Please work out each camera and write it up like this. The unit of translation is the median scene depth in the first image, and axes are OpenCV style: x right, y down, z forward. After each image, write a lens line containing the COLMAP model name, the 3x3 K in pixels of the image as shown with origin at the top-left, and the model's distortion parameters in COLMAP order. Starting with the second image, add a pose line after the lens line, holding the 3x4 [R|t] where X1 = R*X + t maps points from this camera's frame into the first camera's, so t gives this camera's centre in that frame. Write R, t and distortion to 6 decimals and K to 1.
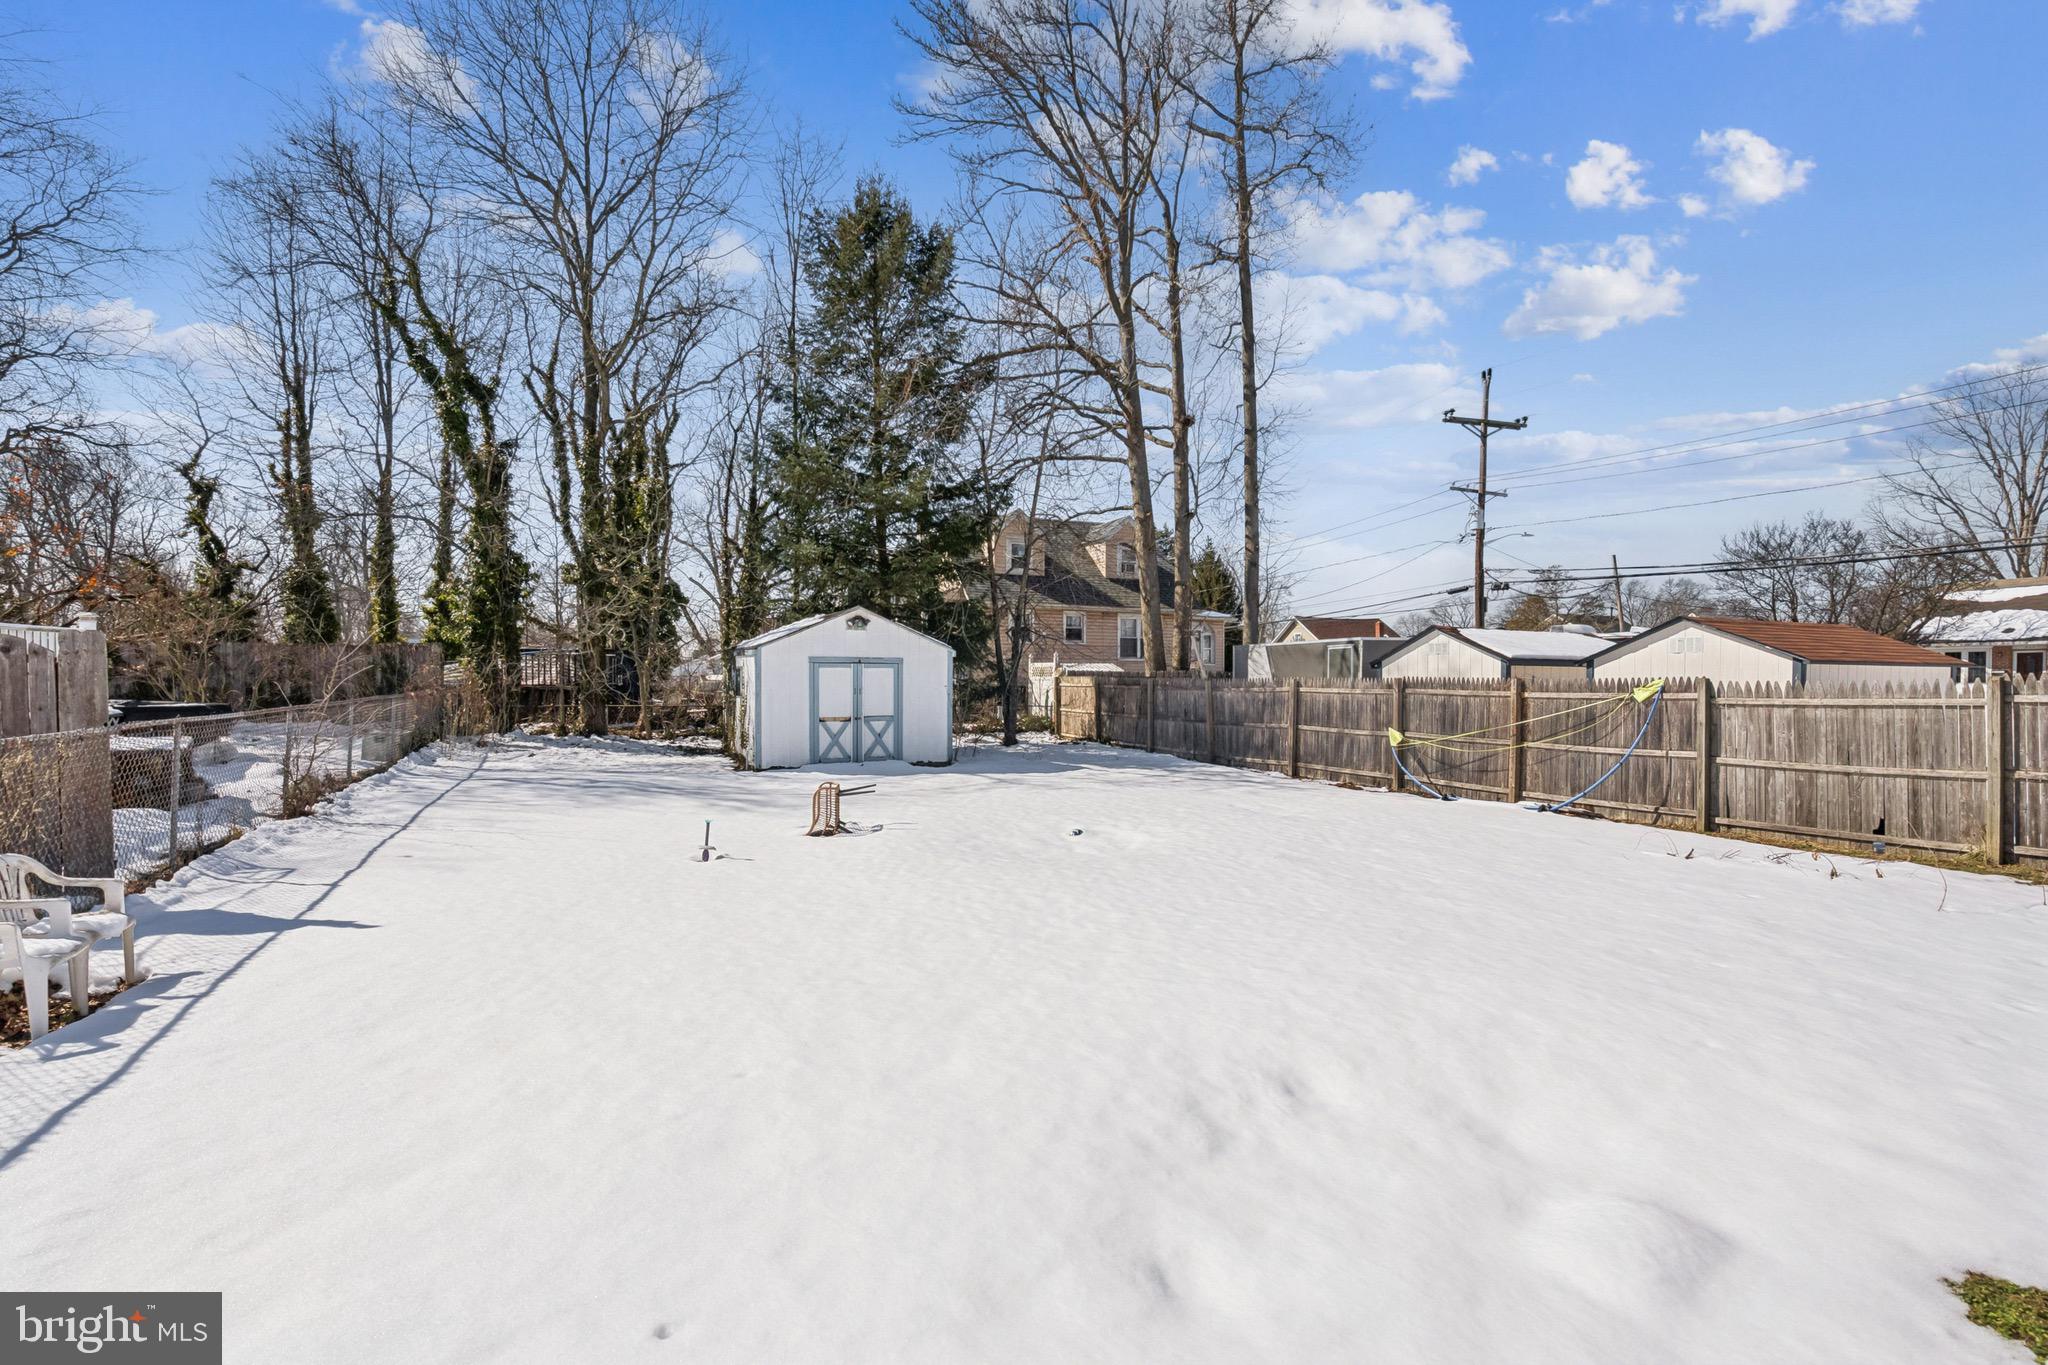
lens RADIAL K [[946.4, 0, 1022.5], [0, 946.4, 688.5], [0, 0, 1]] dist [0.014929, 0.000180]
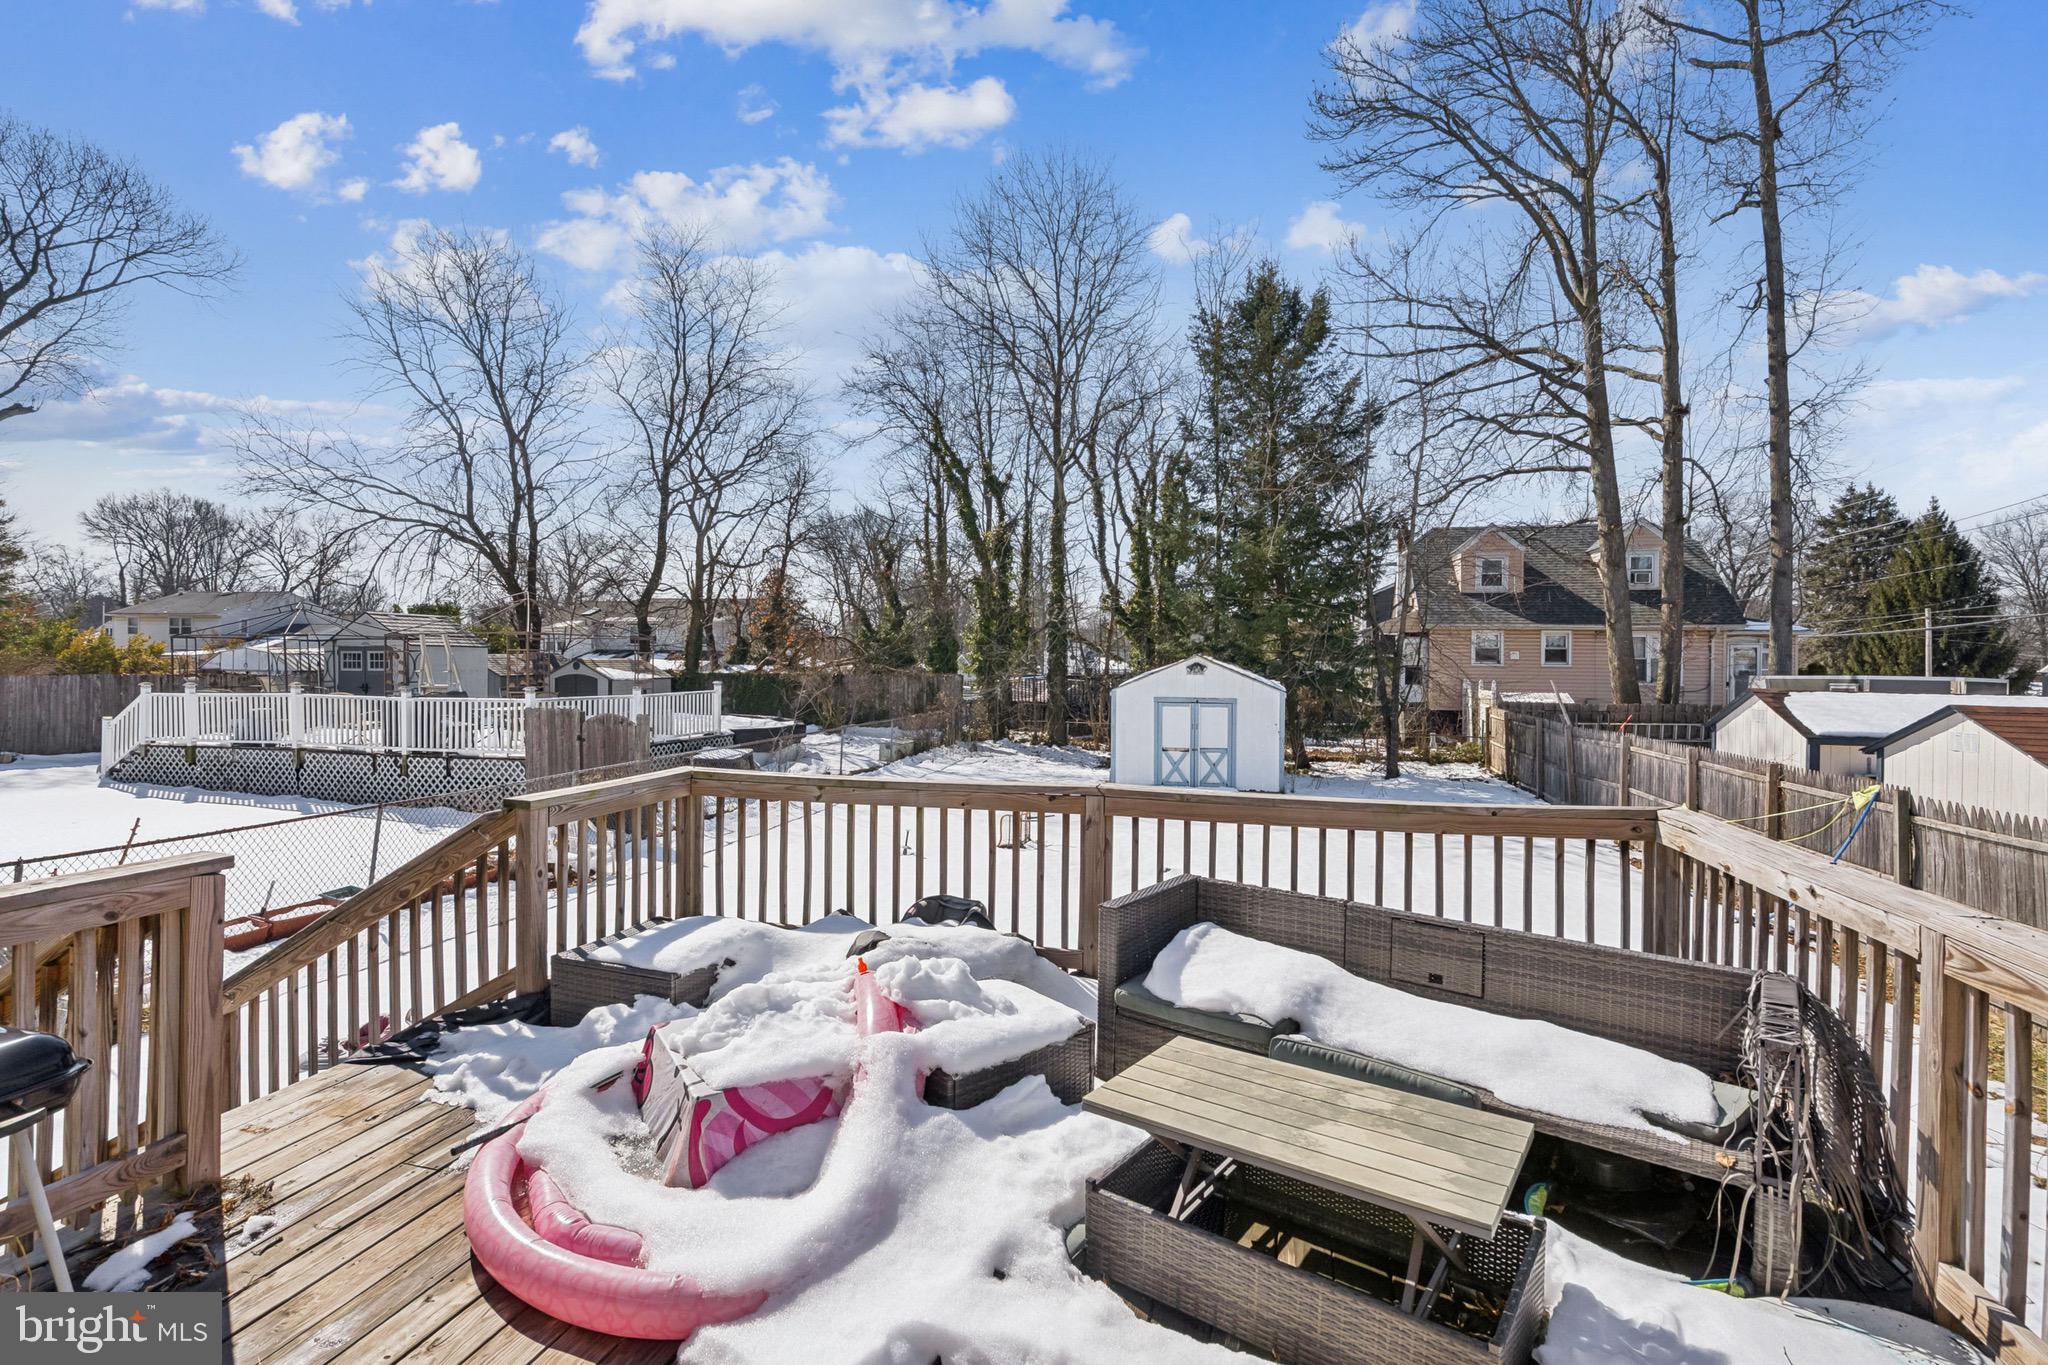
lens RADIAL K [[946.4, 0, 1024.4], [0, 946.4, 670.6], [0, 0, 1]] dist [0.014929, 0.000180]
pose [[0.798250, 0.010114, -0.602242, 0.359828], [-0.014722, 0.999888, -0.002721, -0.059820], [0.602147, 0.011038, 0.798309, -0.068887]]
